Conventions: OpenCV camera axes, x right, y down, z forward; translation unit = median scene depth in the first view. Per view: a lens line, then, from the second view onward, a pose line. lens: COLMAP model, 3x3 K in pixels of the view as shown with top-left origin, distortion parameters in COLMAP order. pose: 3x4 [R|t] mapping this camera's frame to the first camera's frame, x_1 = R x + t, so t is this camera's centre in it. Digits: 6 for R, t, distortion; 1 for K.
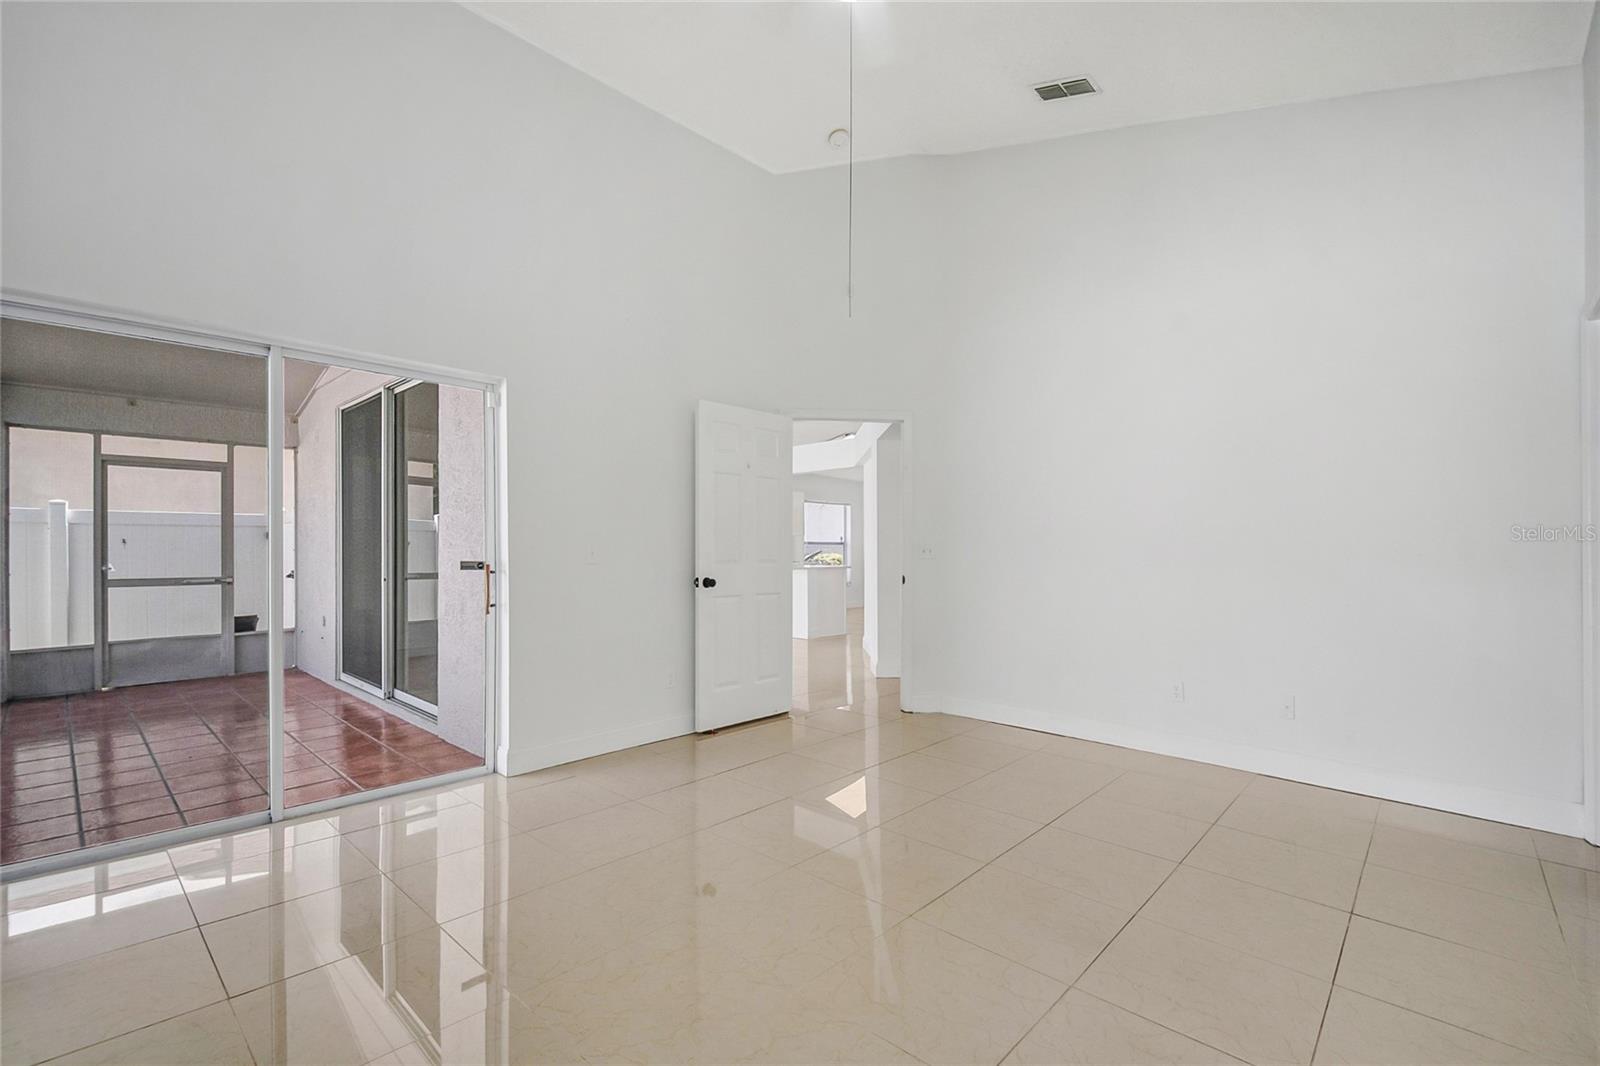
lens RADIAL K [[695.9, 0, 791.5], [0, 695.9, 554.8], [0, 0, 1]] dist [-0.012808, -0.001067]
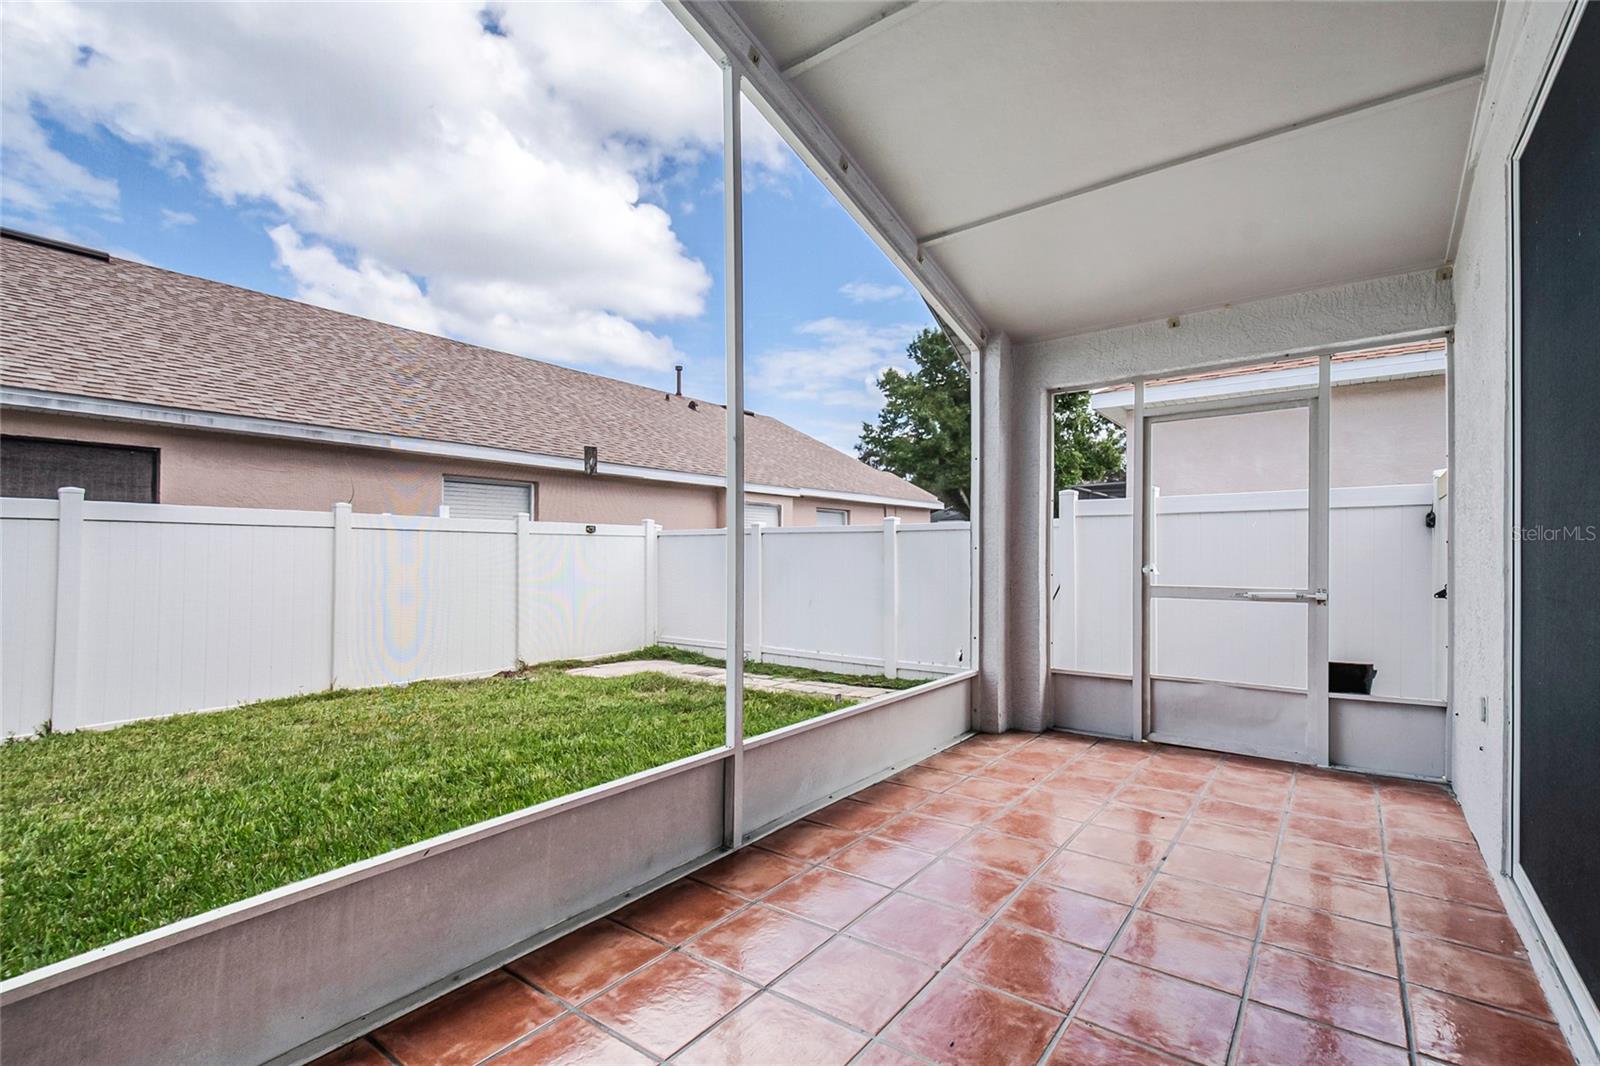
lens RADIAL K [[695.9, 0, 803.7], [0, 695.9, 546.4], [0, 0, 1]] dist [-0.012808, -0.001067]
pose [[0.091142, -0.009366, -0.995794, -0.296345], [-0.007209, 0.999923, -0.010065, 0.004768], [0.995812, 0.008096, 0.091067, 0.533126]]
